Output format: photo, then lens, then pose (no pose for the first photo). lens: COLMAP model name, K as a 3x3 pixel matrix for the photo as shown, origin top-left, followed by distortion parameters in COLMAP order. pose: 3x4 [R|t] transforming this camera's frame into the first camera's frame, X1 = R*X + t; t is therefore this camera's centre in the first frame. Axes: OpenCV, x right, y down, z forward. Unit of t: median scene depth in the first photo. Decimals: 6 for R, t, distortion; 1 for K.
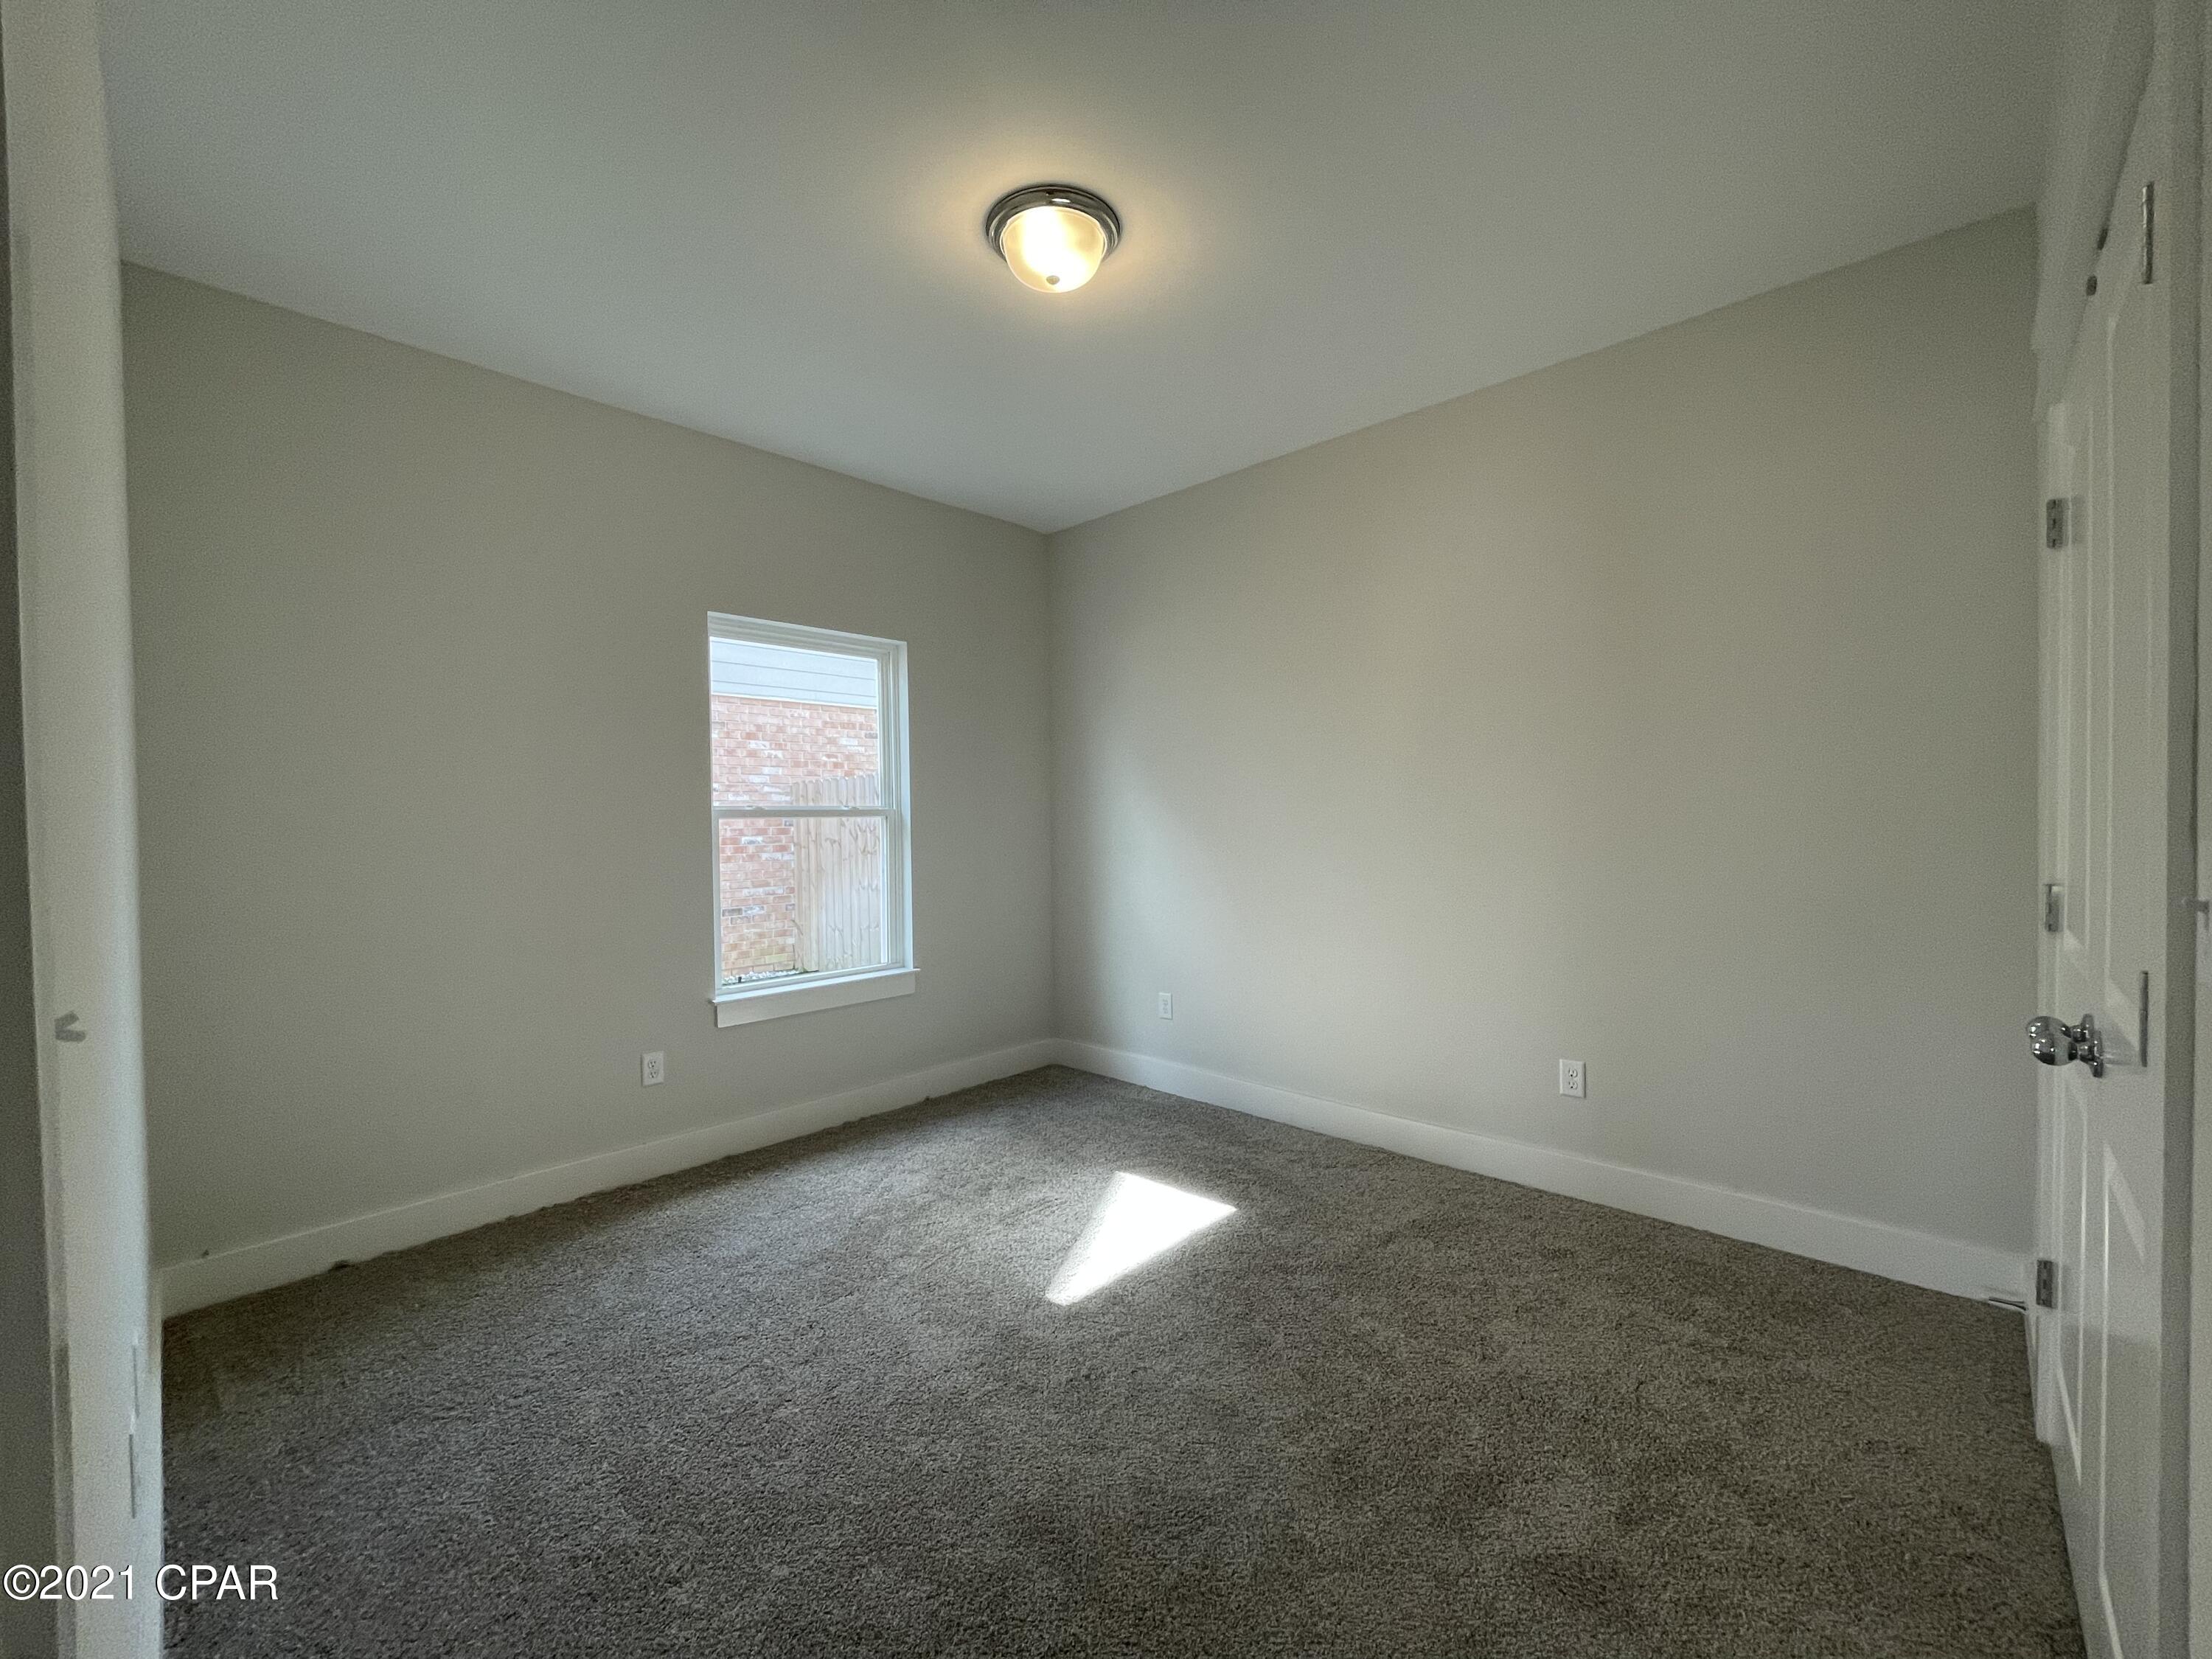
lens RADIAL K [[894.5, 0, 1106.9], [0, 894.5, 829.3], [0, 0, 1]] dist [-0.002260, 0.002812]
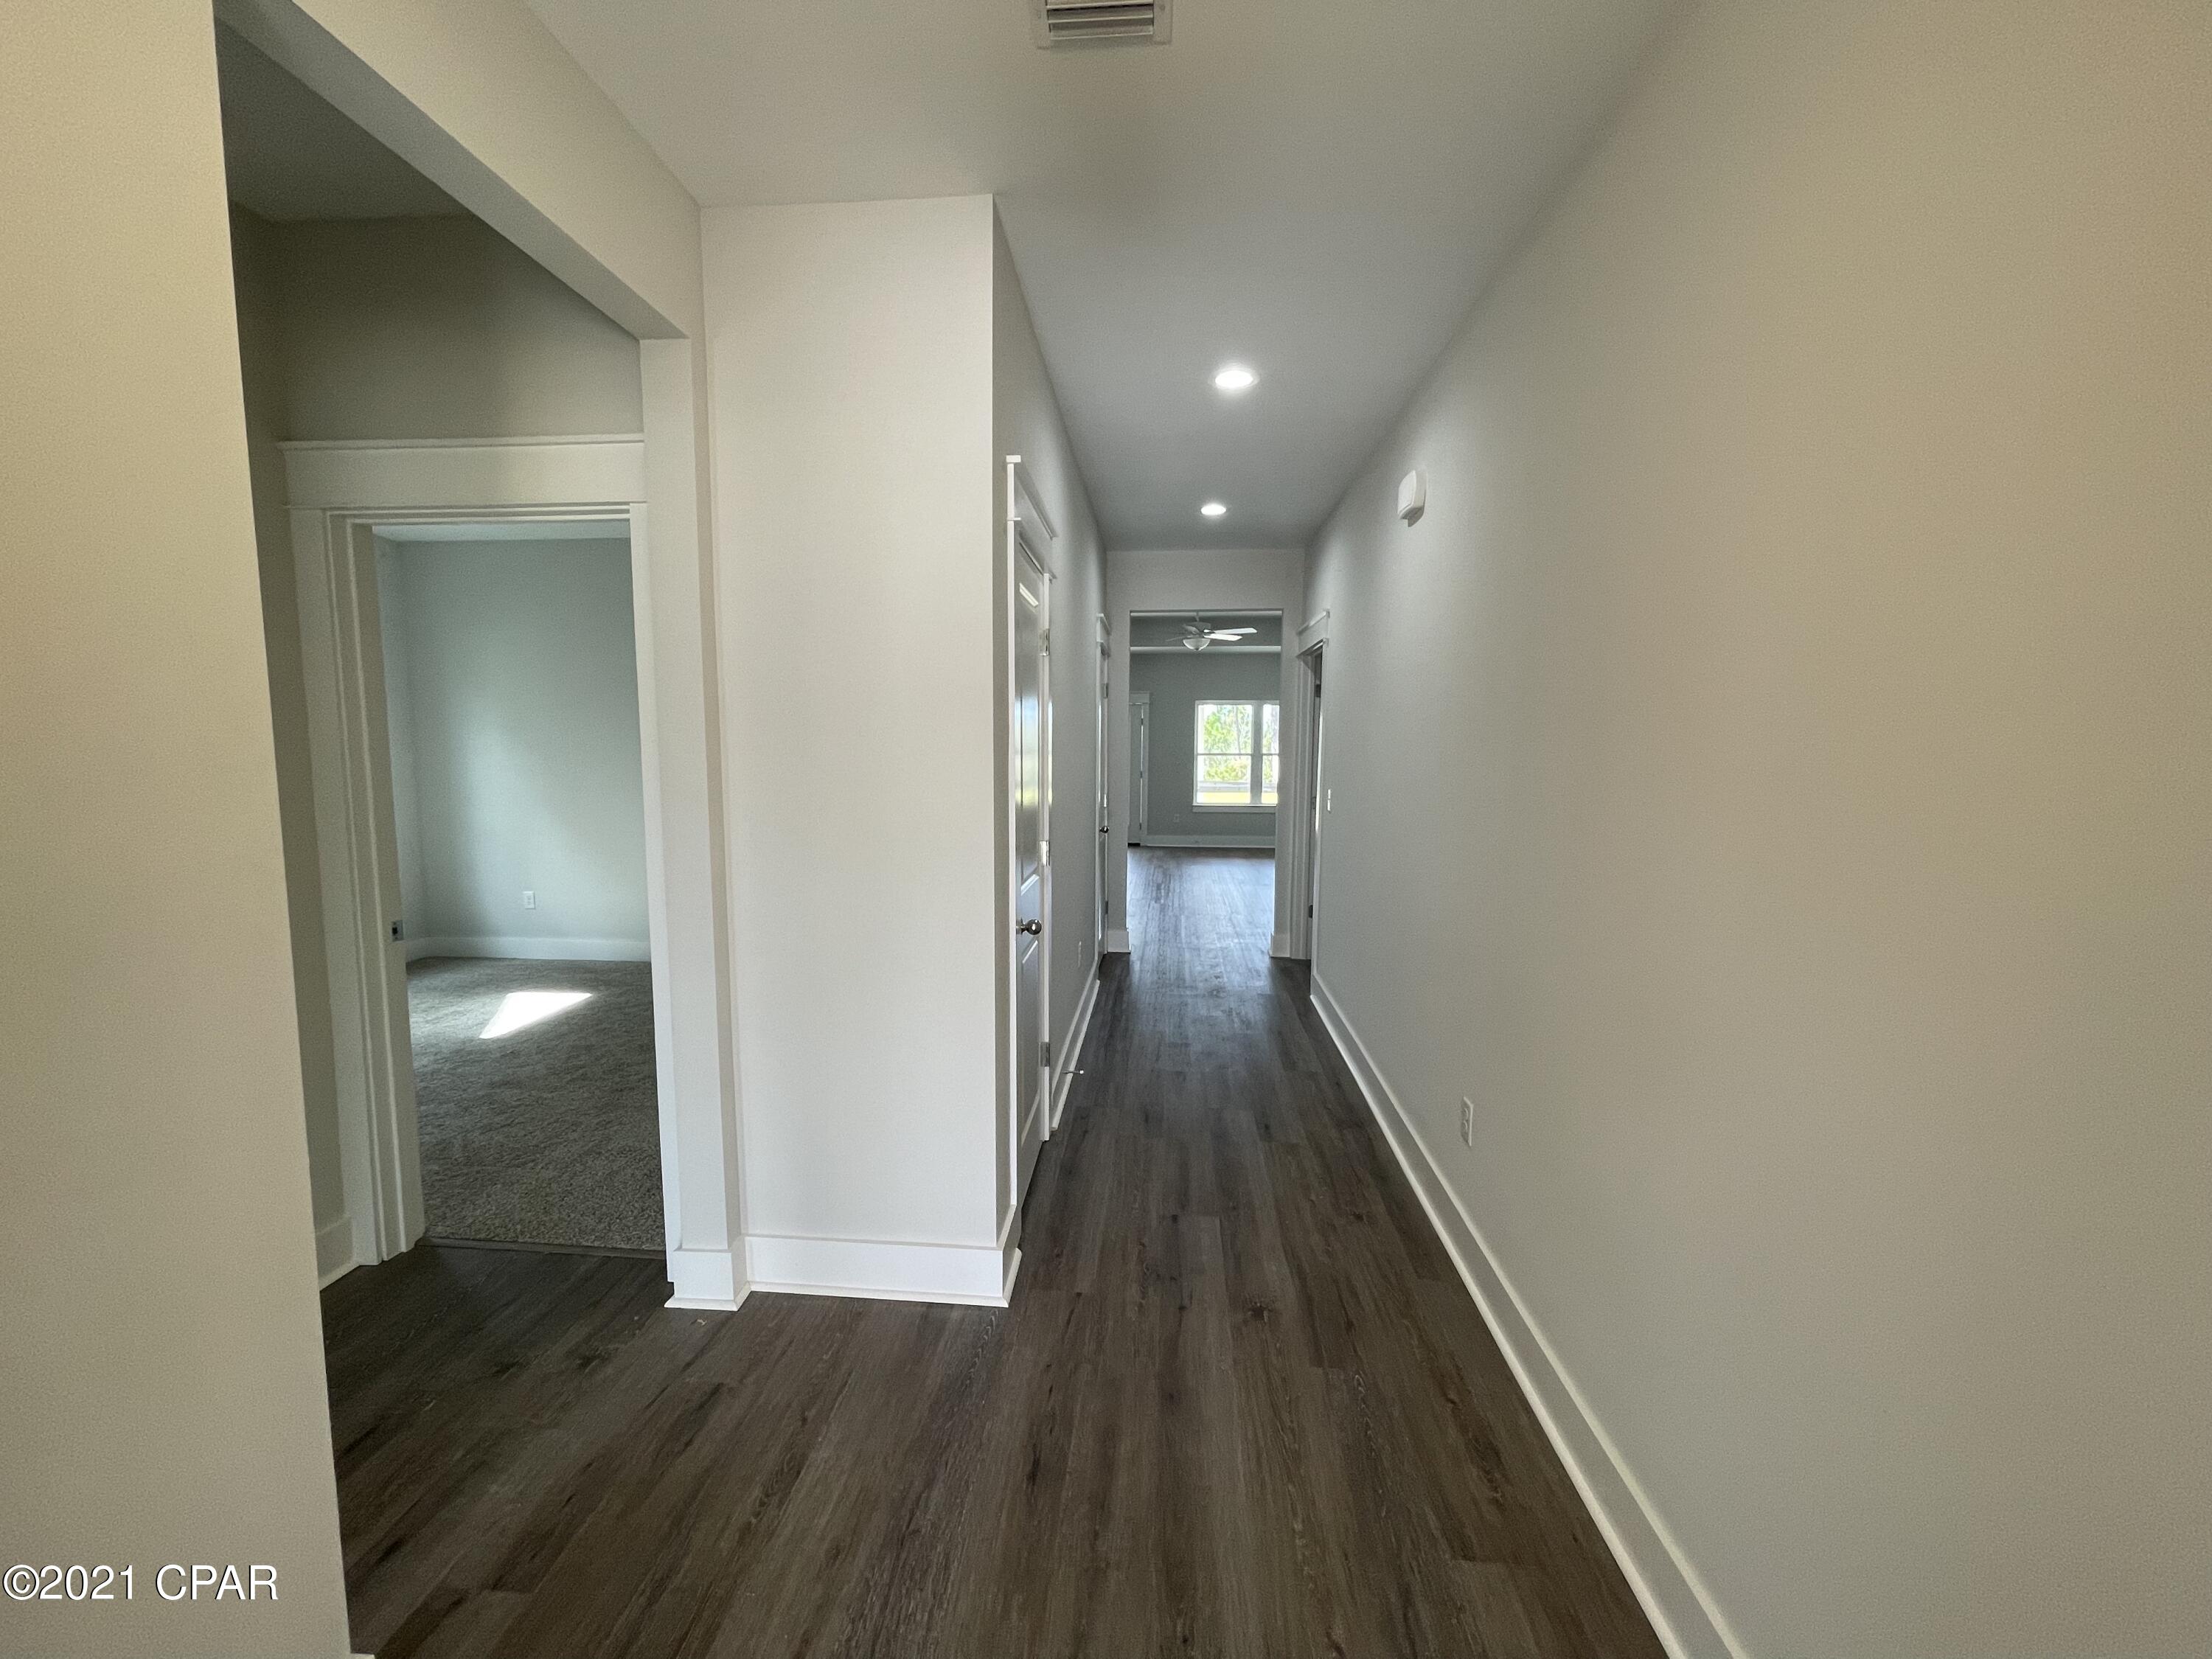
lens RADIAL K [[894.5, 0, 1104.5], [0, 894.5, 836.2], [0, 0, 1]] dist [-0.002260, 0.002812]
pose [[0.779078, -0.043087, 0.625445, -0.203570], [-0.006778, 0.996998, 0.077126, -0.049069], [-0.626890, -0.064326, 0.776448, -1.289342]]
